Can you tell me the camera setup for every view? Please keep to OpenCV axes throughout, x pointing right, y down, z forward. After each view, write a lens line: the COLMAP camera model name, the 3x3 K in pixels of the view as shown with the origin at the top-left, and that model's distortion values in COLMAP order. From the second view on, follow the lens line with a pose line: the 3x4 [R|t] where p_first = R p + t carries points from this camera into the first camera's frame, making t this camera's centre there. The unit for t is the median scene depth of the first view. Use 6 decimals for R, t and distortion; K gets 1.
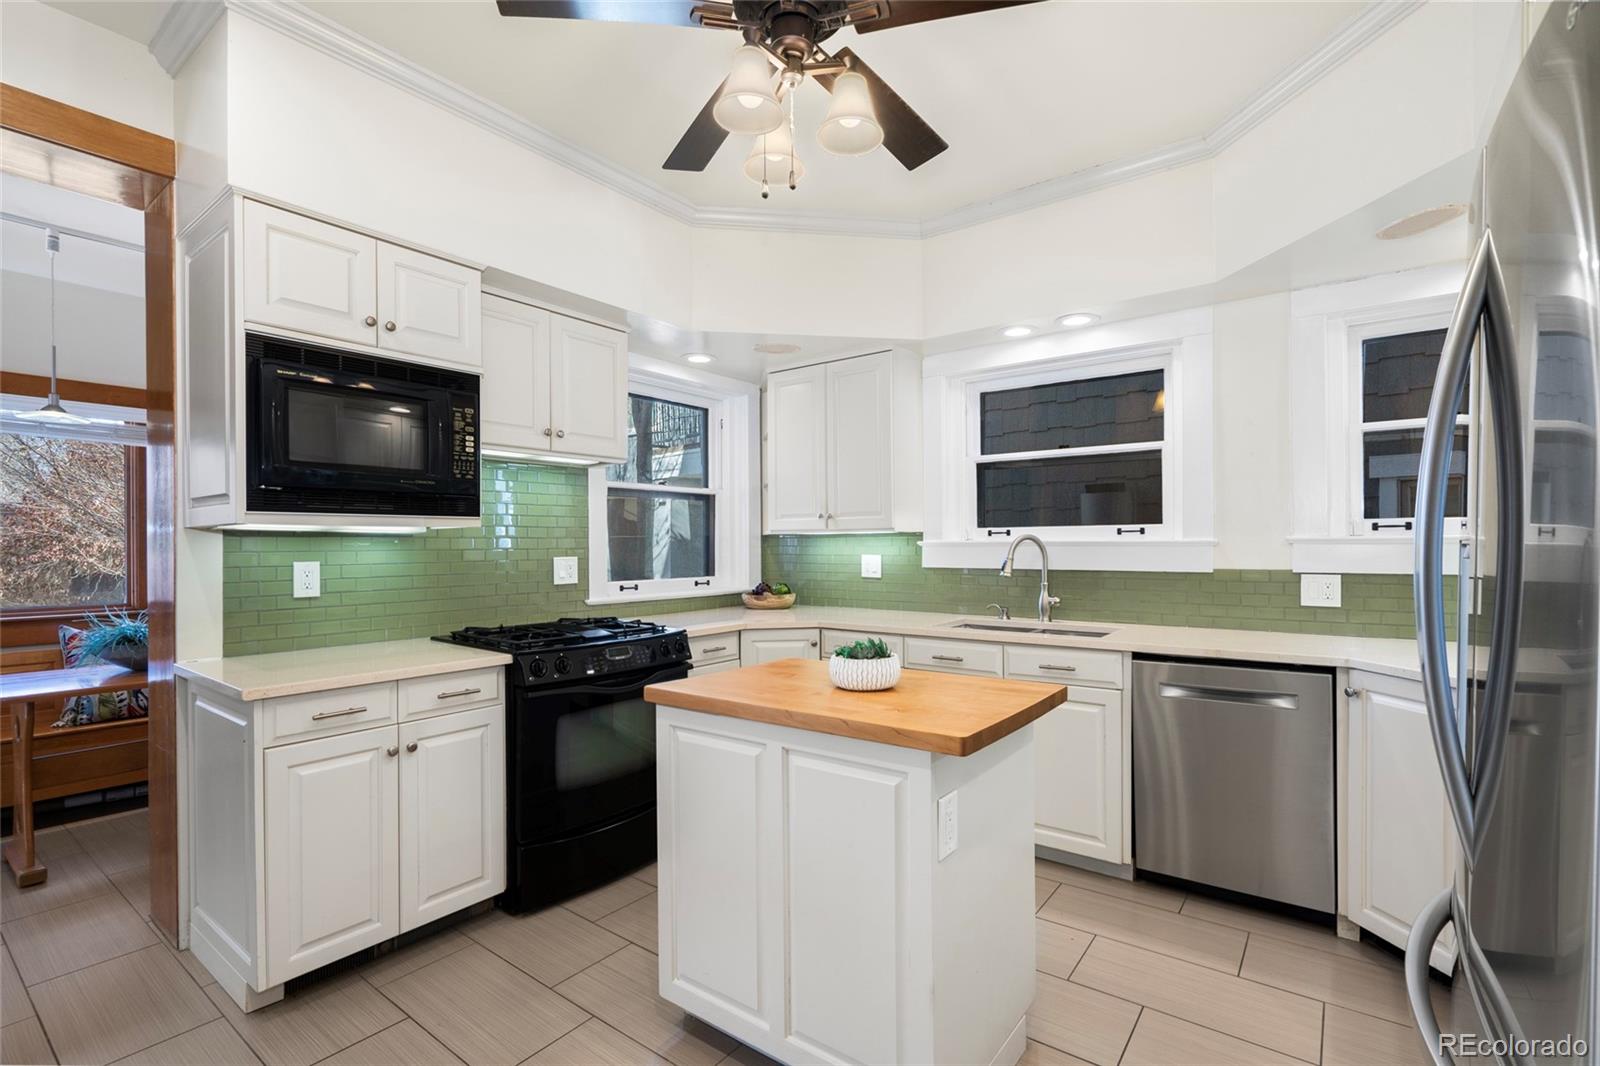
lens RADIAL K [[731.7, 0, 821.4], [0, 731.7, 545.2], [0, 0, 1]] dist [-0.007574, 0.004471]
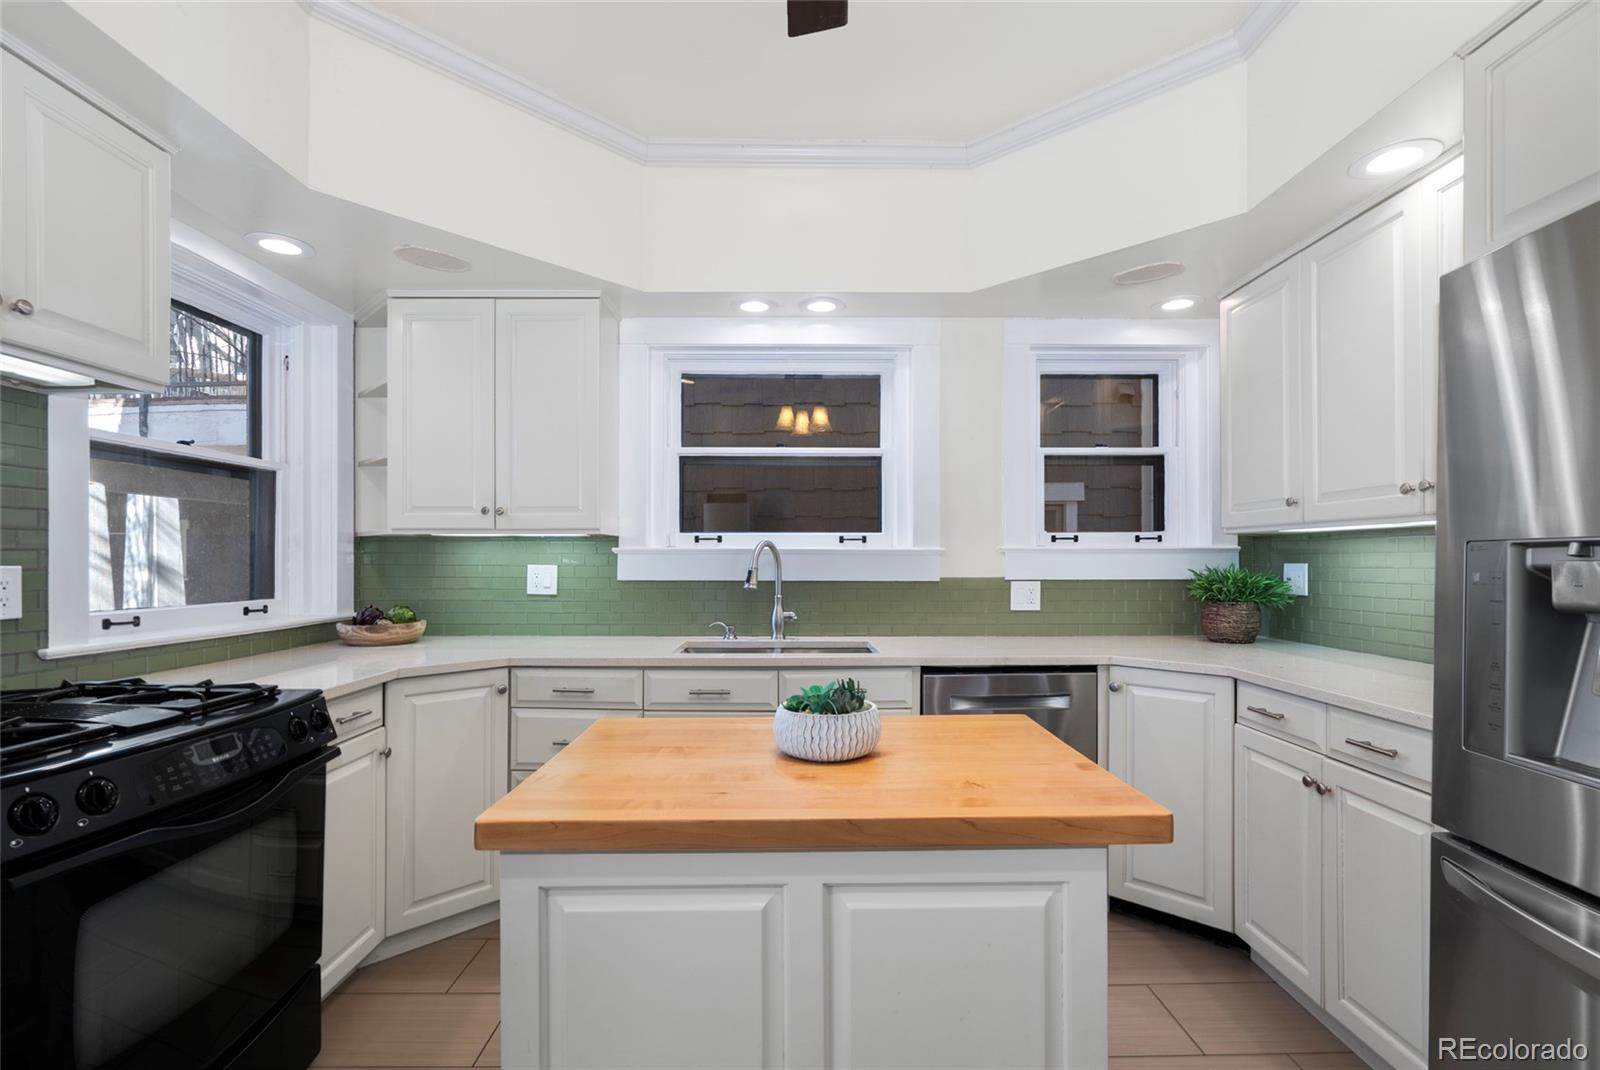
lens RADIAL K [[731.7, 0, 803.0], [0, 731.7, 562.1], [0, 0, 1]] dist [-0.007574, 0.004471]
pose [[0.799488, 0.003789, 0.600670, -0.205879], [-0.004523, 0.999990, -0.000288, 0.011053], [-0.600665, -0.002486, 0.799497, 0.273674]]
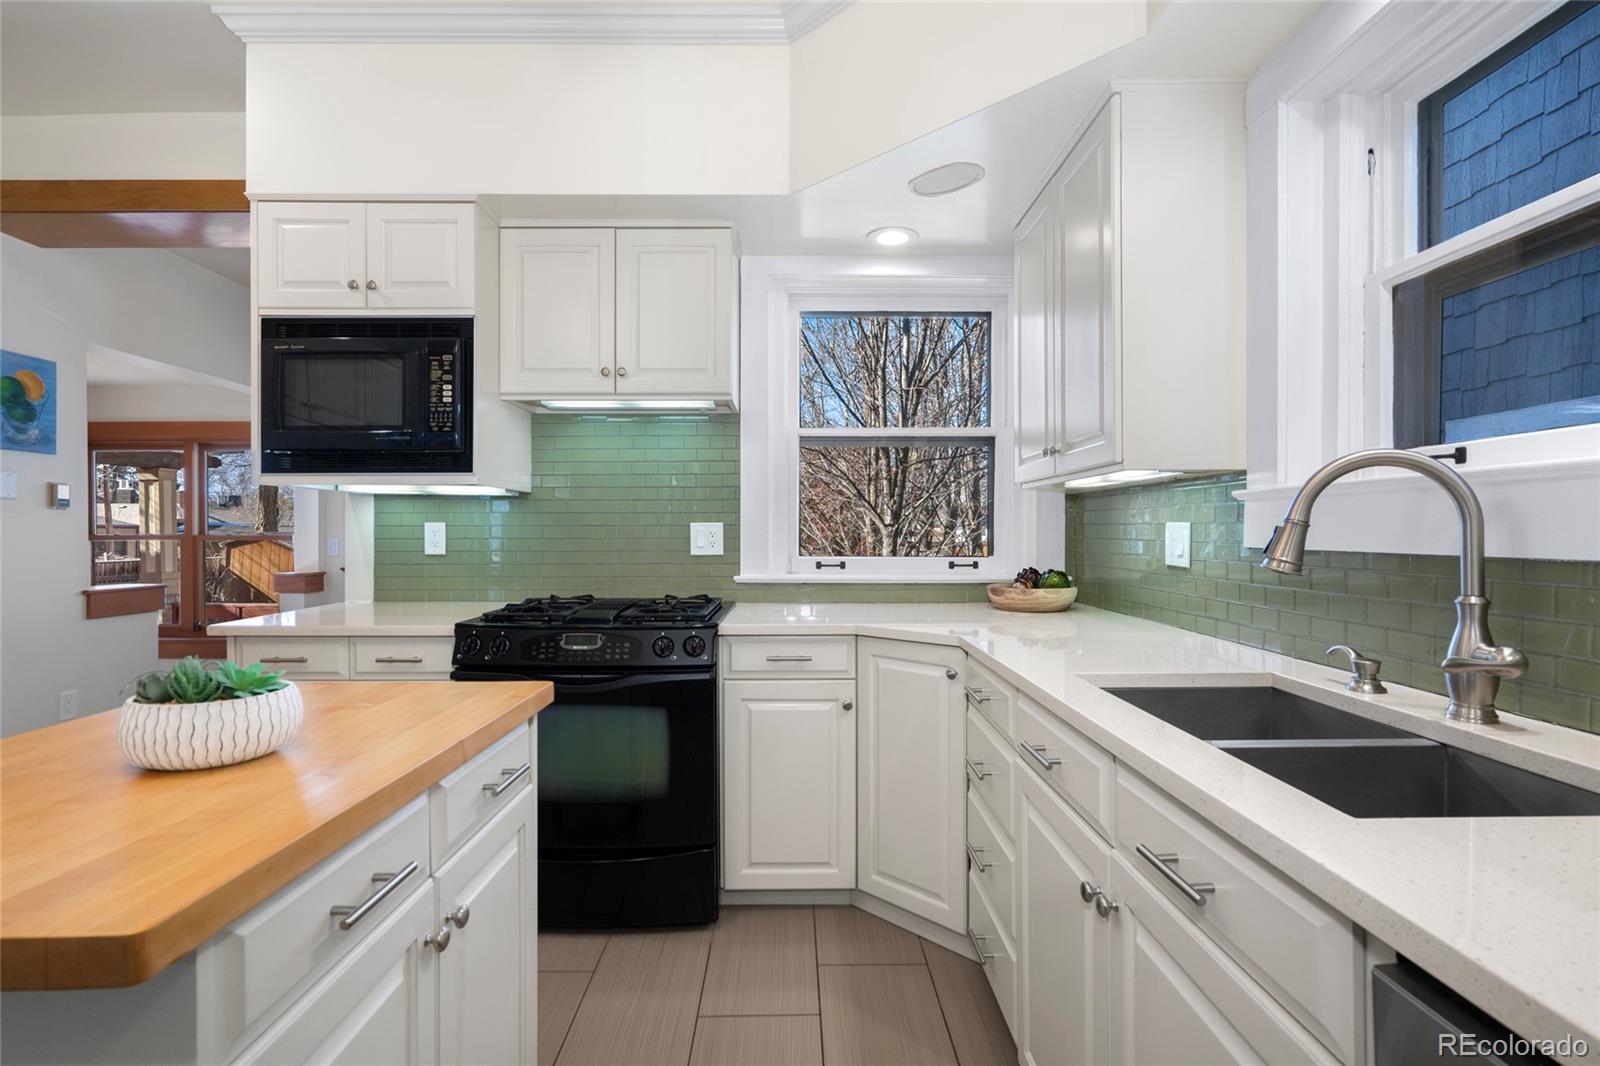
lens RADIAL K [[731.7, 0, 810.5], [0, 731.7, 543.3], [0, 0, 1]] dist [-0.007574, 0.004471]
pose [[0.594741, 0.017217, -0.803733, 0.389361], [-0.003065, 0.999812, 0.019150, 0.023139], [0.803911, -0.008925, 0.594682, 0.592522]]
